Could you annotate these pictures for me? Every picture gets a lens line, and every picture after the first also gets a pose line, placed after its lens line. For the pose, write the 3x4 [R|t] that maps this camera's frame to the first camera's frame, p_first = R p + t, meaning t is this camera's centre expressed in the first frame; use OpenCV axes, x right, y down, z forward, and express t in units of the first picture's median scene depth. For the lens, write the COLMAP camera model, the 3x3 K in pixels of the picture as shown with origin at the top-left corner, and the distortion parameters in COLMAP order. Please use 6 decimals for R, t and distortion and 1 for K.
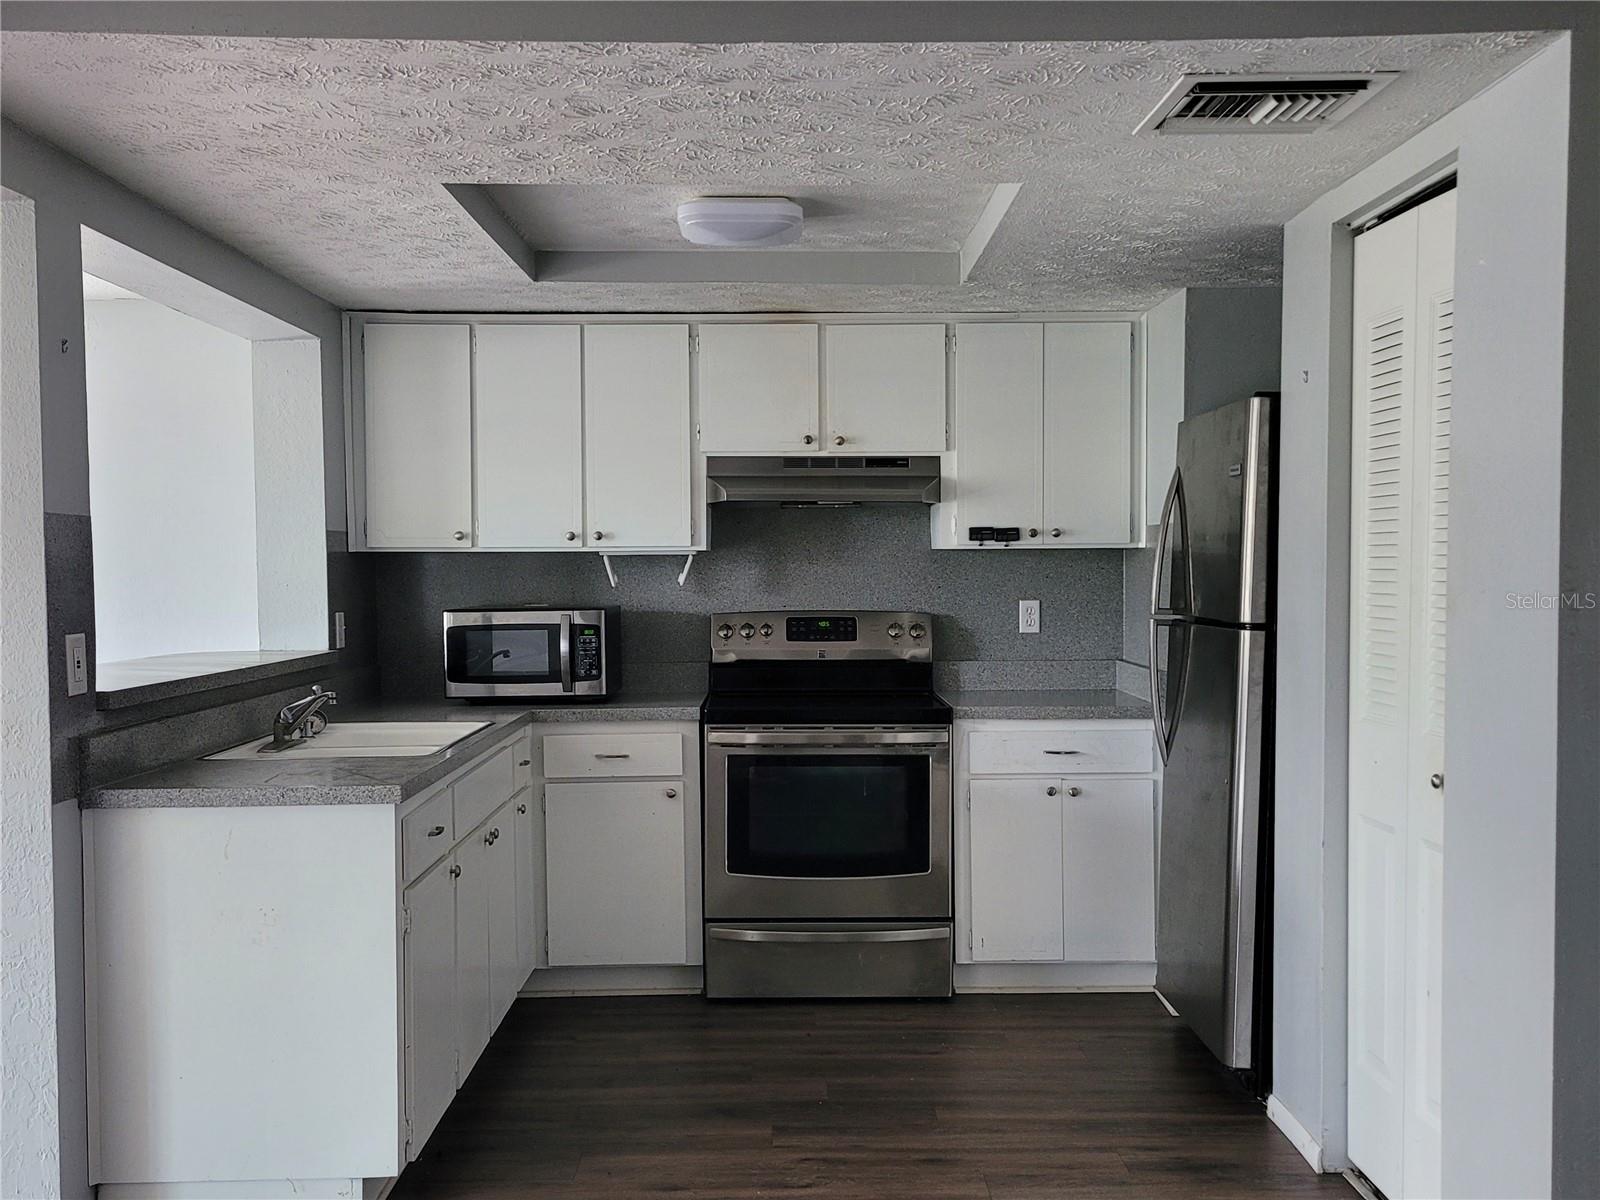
lens RADIAL K [[1520.3, 0, 799.4], [0, 1520.3, 635.2], [0, 0, 1]] dist [0.014885, 0.004735]
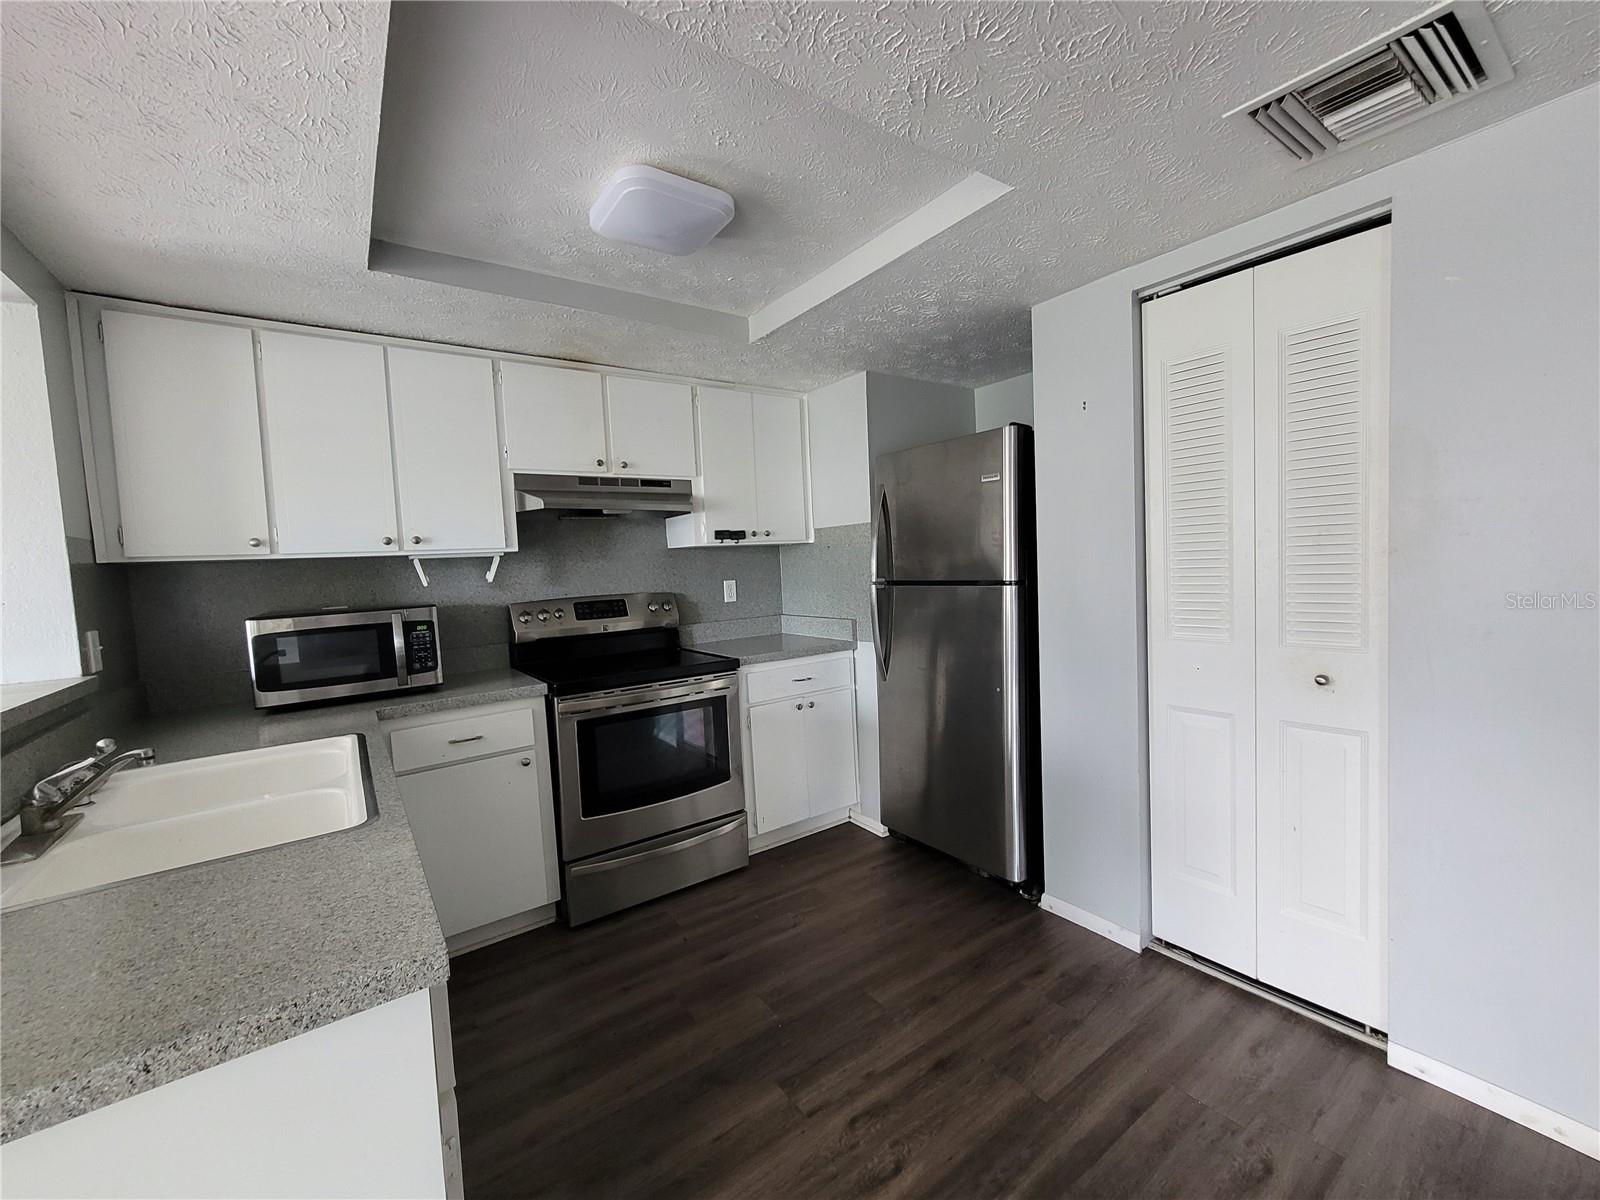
lens RADIAL K [[654.5, 0, 806.4], [0, 654.5, 600.2], [0, 0, 1]] dist [-0.002446, -0.000458]
pose [[0.822417, -0.067781, 0.564833, -0.171089], [0.068839, 0.997438, 0.019462, -0.011626], [-0.564705, 0.022877, 0.824976, 0.449132]]
